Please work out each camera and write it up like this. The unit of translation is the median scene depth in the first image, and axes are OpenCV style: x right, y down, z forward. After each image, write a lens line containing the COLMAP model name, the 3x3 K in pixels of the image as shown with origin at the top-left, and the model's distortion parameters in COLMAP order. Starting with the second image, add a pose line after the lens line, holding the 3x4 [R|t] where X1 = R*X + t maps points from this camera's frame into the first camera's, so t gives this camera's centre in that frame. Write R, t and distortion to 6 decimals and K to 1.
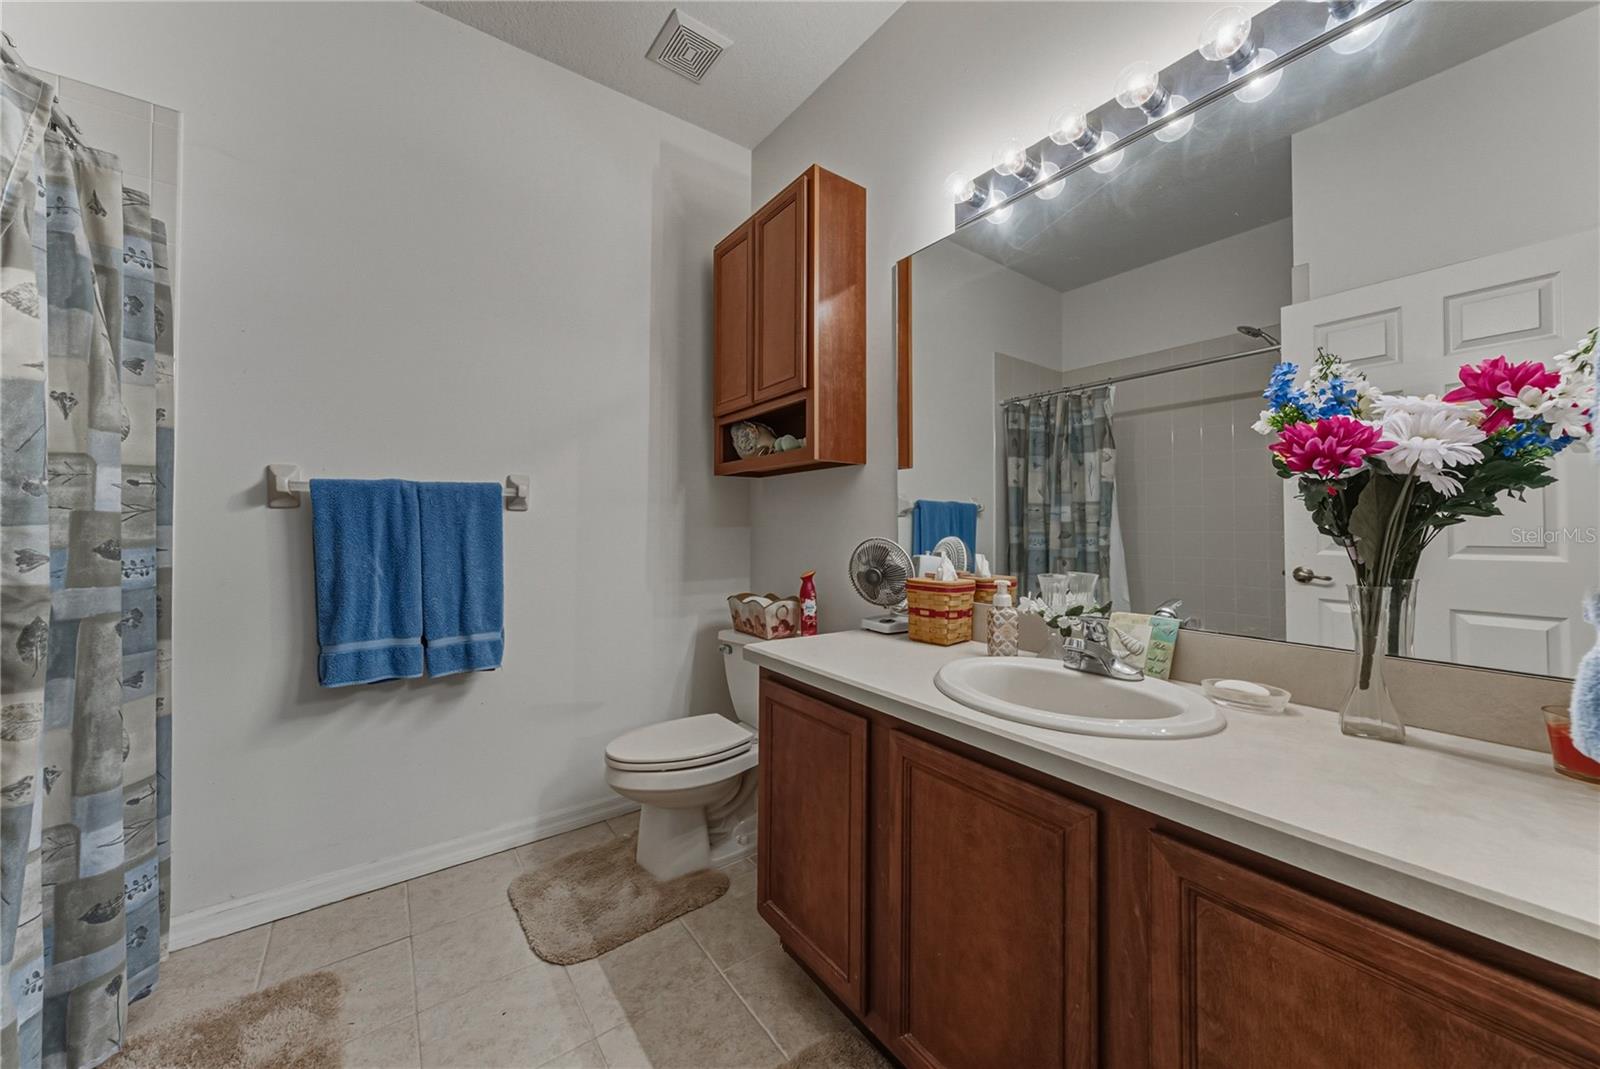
lens RADIAL K [[574.3, 0, 799.4], [0, 574.3, 531.5], [0, 0, 1]] dist [-0.009157, 0.002119]
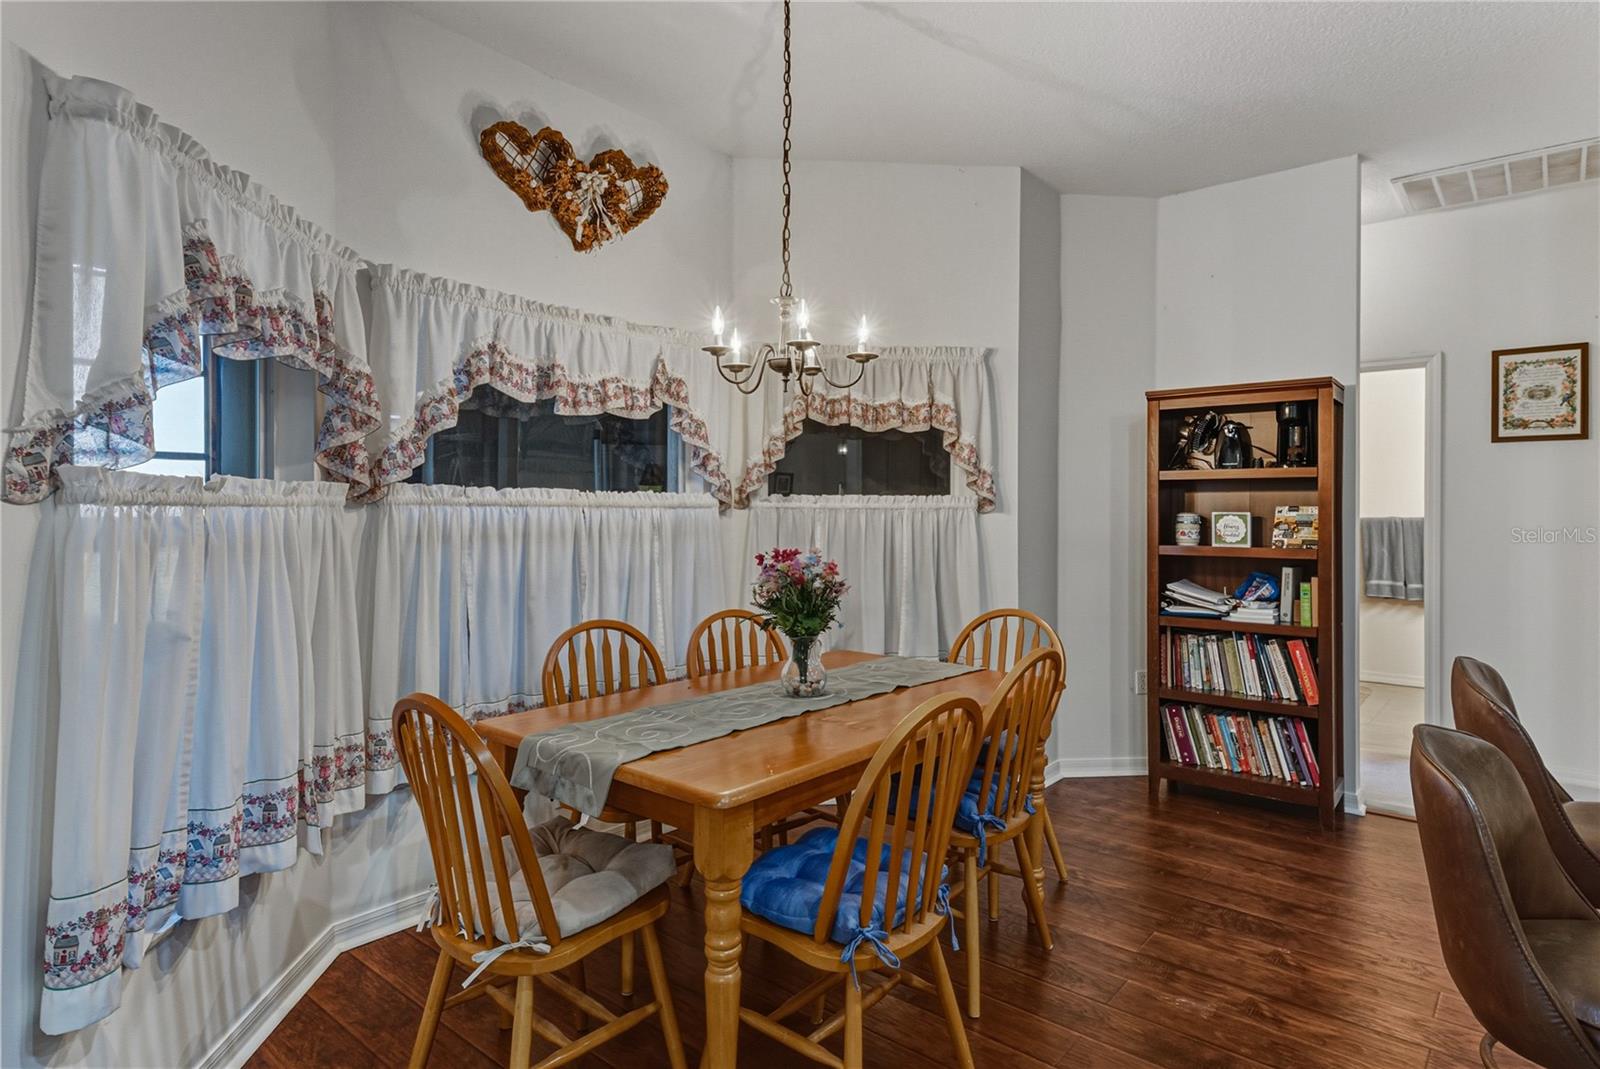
lens RADIAL K [[868.9, 0, 786.5], [0, 868.9, 512.2], [0, 0, 1]] dist [0.001317, 0.000253]
pose [[0.225895, 0.000521, -0.974152, 2.417138], [-0.013350, 0.999908, -0.002561, -0.071315], [0.974060, 0.013583, 0.225881, -2.464490]]
